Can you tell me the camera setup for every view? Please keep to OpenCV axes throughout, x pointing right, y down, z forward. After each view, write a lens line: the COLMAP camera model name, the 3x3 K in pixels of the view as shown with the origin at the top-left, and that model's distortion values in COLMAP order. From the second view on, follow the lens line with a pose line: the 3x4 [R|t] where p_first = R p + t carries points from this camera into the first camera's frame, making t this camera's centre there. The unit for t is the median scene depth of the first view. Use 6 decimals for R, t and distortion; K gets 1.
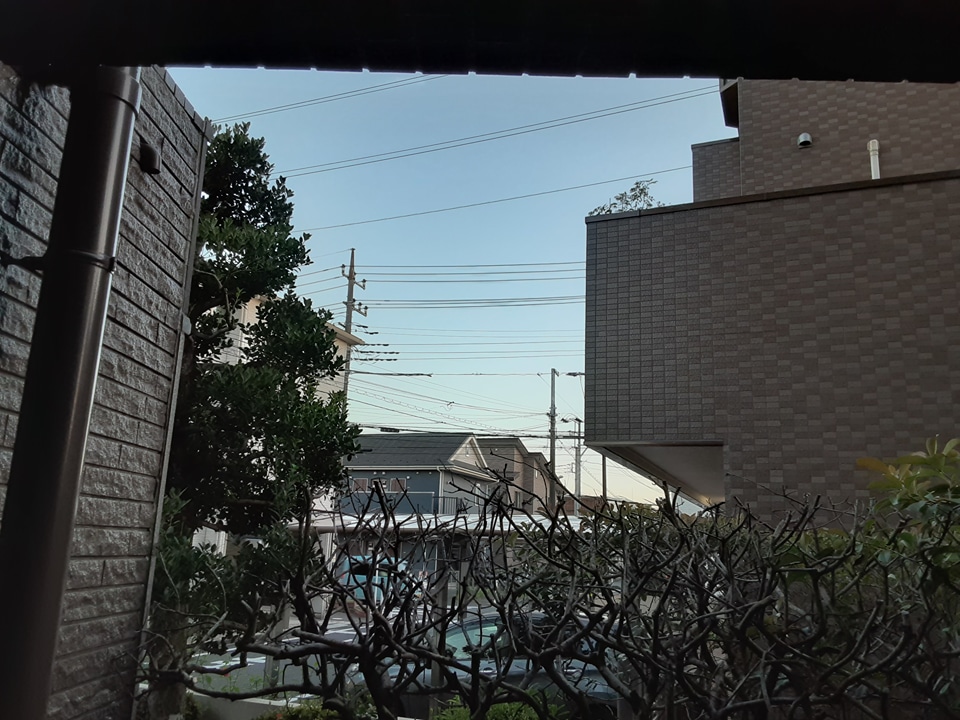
lens RADIAL K [[781.0, 0, 479.8], [0, 781.0, 381.4], [0, 0, 1]] dist [0.068670, -0.001371]
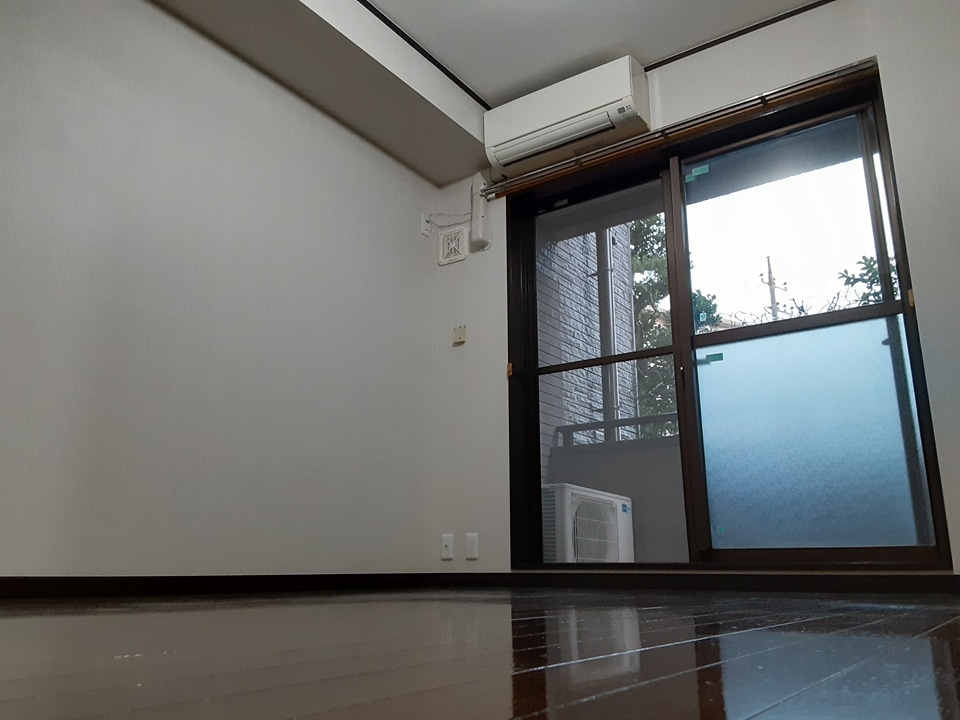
lens RADIAL K [[781.0, 0, 479.8], [0, 781.0, 381.4], [0, 0, 1]] dist [0.068670, -0.001371]
pose [[0.833673, -0.174168, -0.524075, 0.236364], [0.152141, 0.984678, -0.085223, 0.159213], [0.530888, -0.008685, 0.847398, -0.672917]]
